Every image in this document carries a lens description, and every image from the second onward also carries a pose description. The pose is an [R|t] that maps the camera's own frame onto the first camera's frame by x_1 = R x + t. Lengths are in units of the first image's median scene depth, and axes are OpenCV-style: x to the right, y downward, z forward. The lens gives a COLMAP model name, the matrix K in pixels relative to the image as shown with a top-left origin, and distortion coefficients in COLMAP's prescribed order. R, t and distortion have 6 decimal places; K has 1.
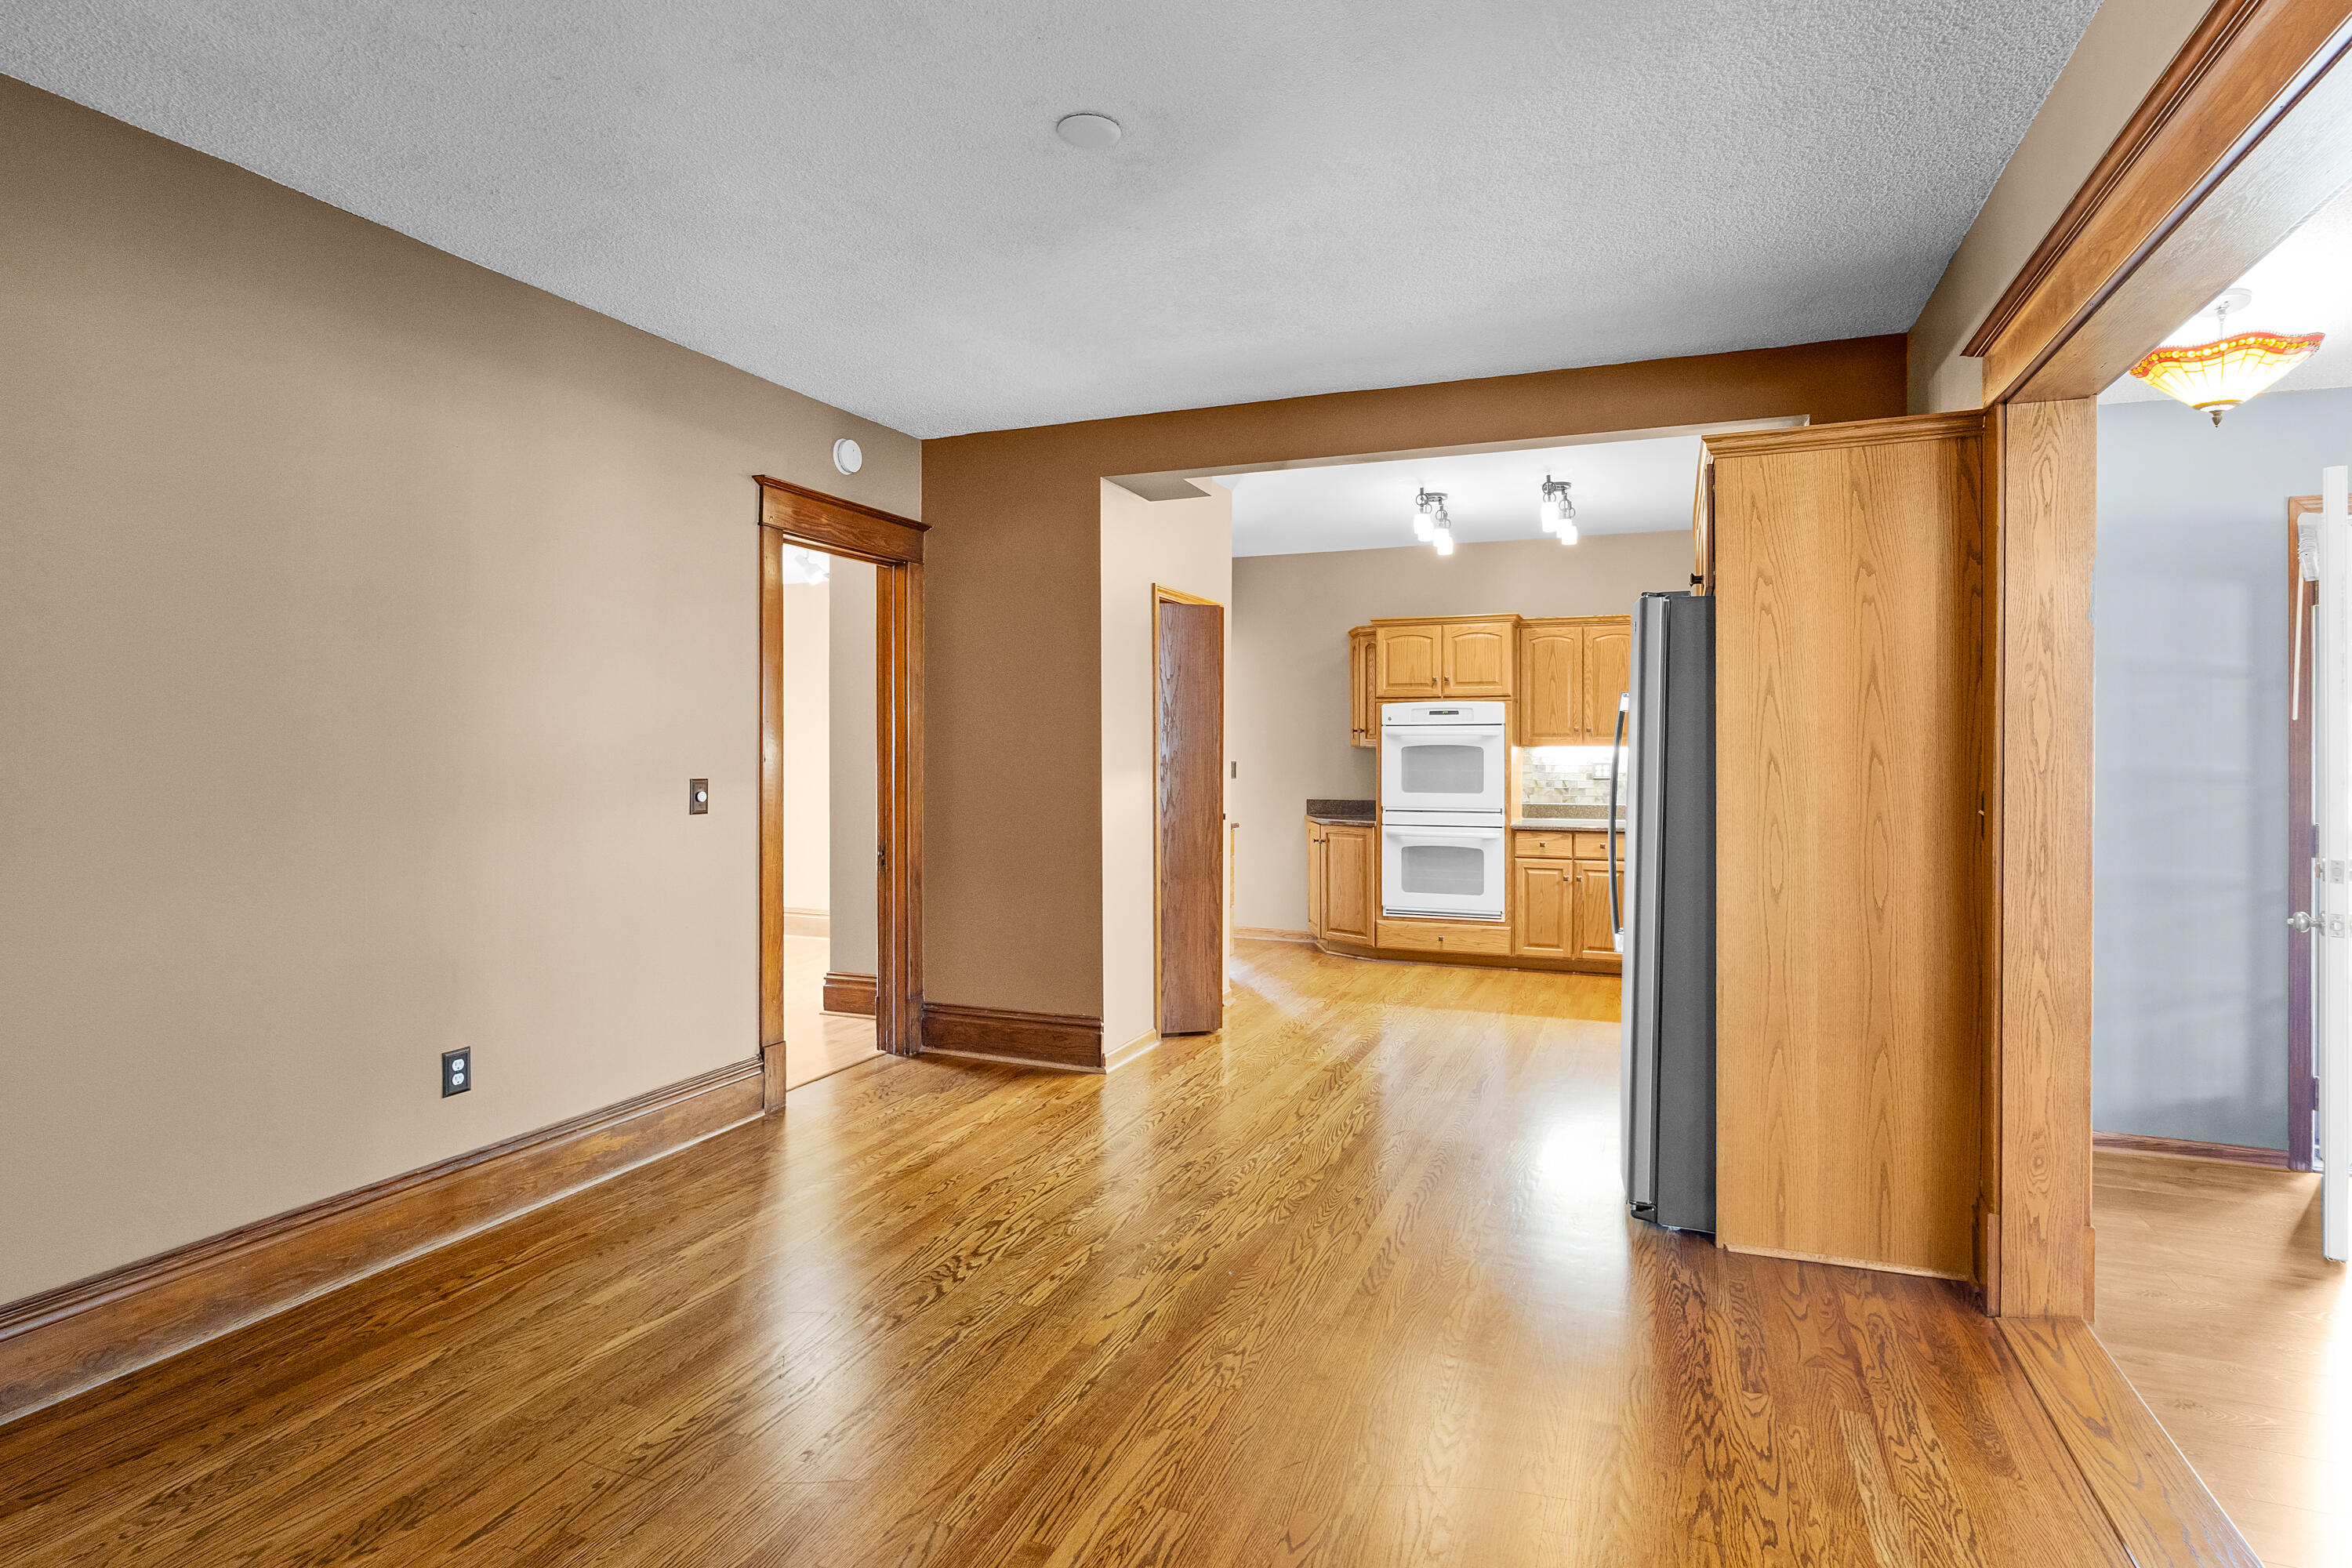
lens RADIAL K [[1192.3, 0, 1194.3], [0, 1192.3, 753.7], [0, 0, 1]] dist [-0.002122, -0.000943]
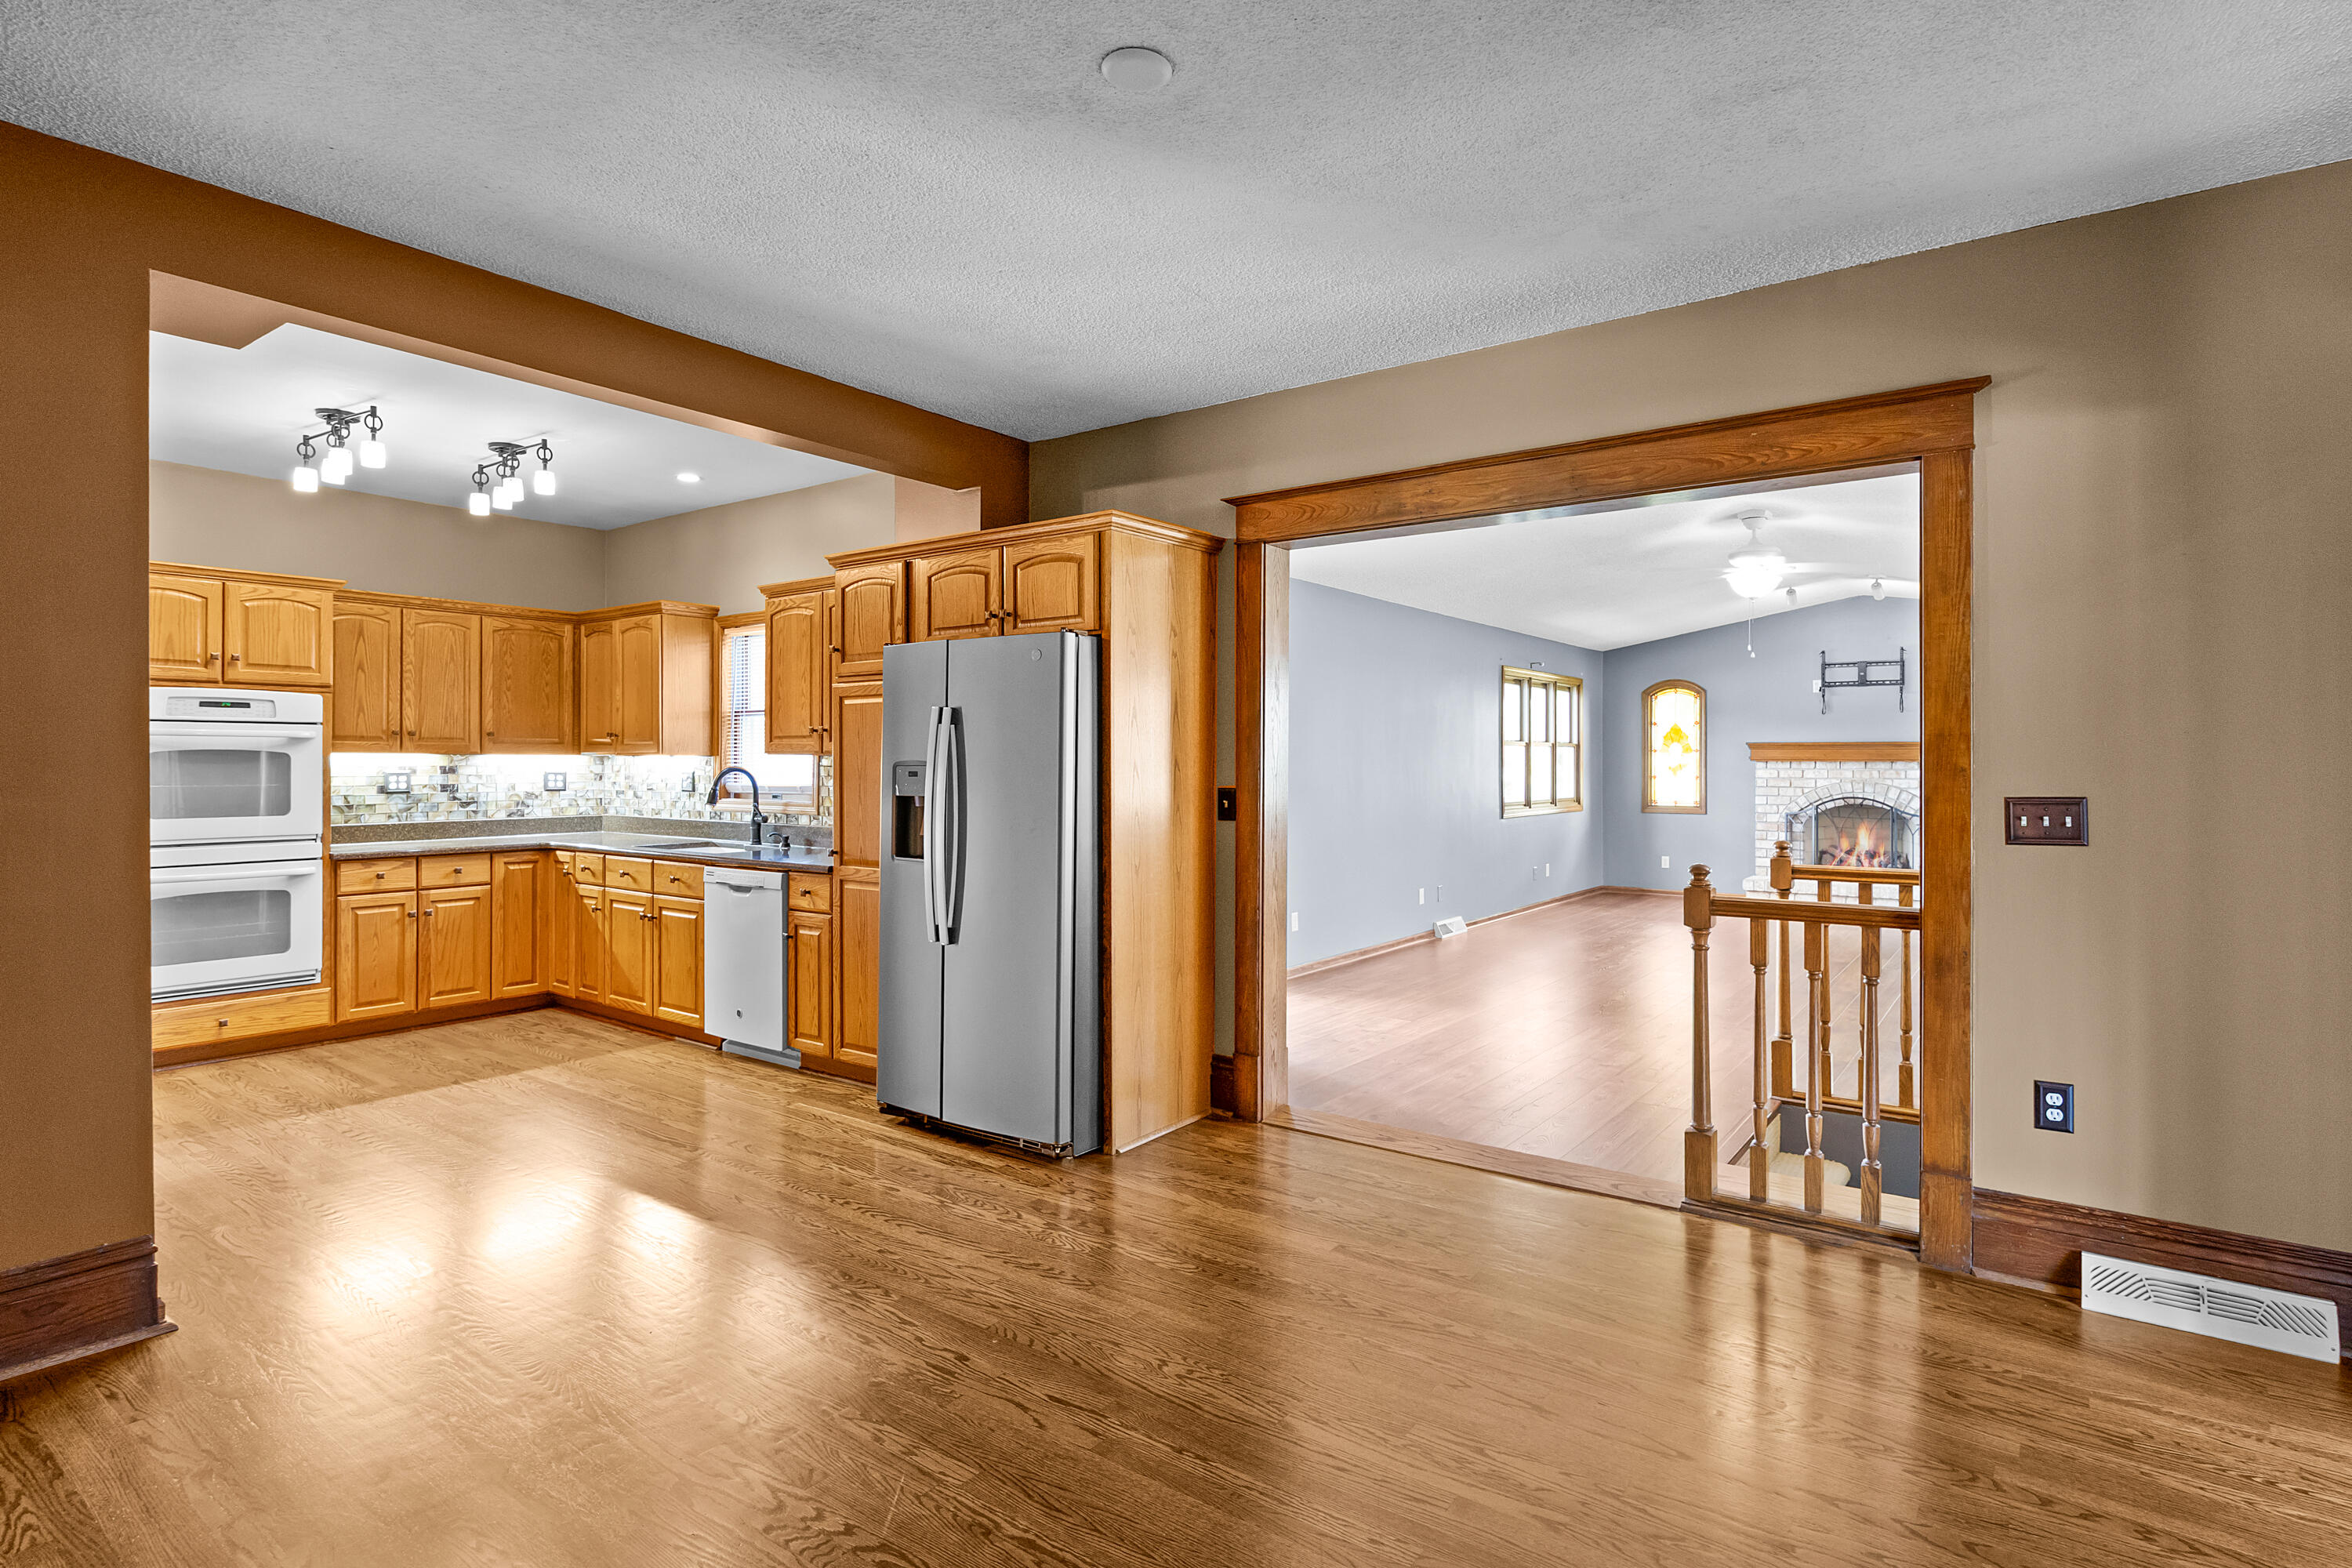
lens RADIAL K [[1201.6, 0, 1190.5], [0, 1201.6, 756.0], [0, 0, 1]] dist [0.000468, 0.000006]
pose [[0.252409, 0.004232, 0.967611, -0.344719], [-0.001455, 0.999991, -0.003994, -0.001561], [-0.967619, -0.000400, 0.252413, 0.265977]]
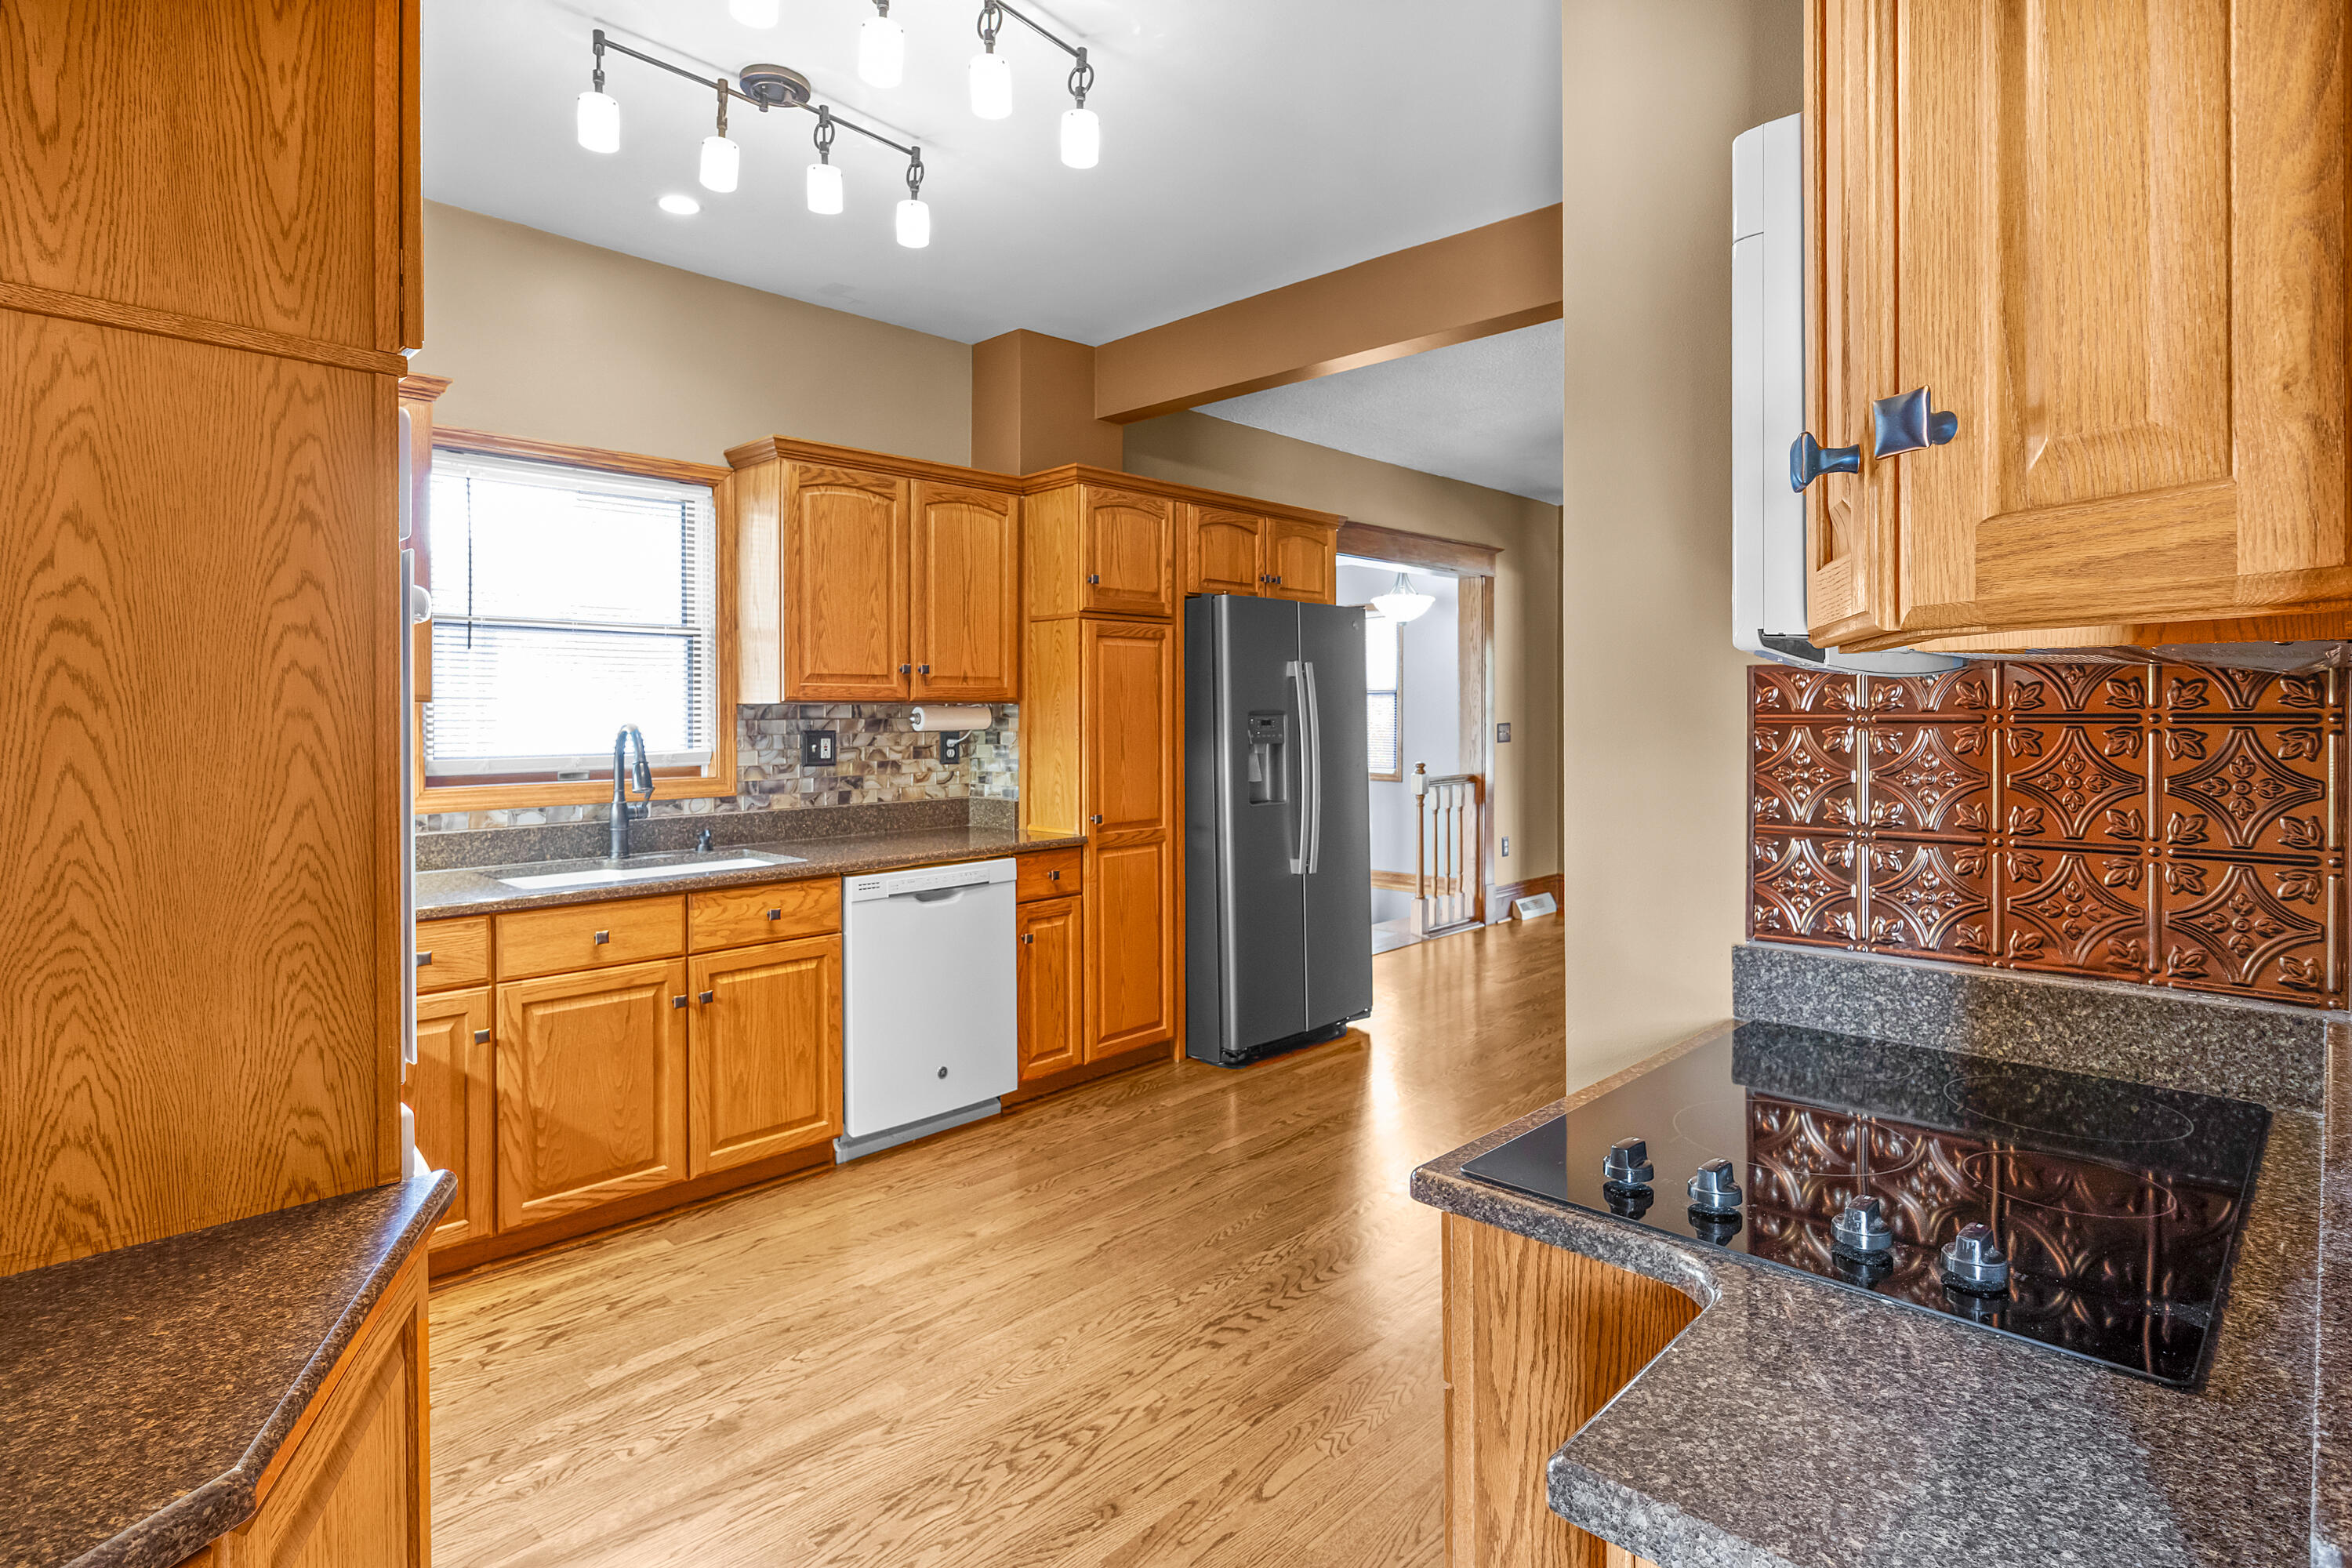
lens RADIAL K [[1192.3, 0, 1194.3], [0, 1192.3, 753.7], [0, 0, 1]] dist [-0.002122, -0.000943]
pose [[-0.933652, -0.008977, 0.358070, 0.011709], [0.002949, 0.999459, 0.032747, 0.000619], [-0.358170, 0.031630, -0.933120, 1.141283]]
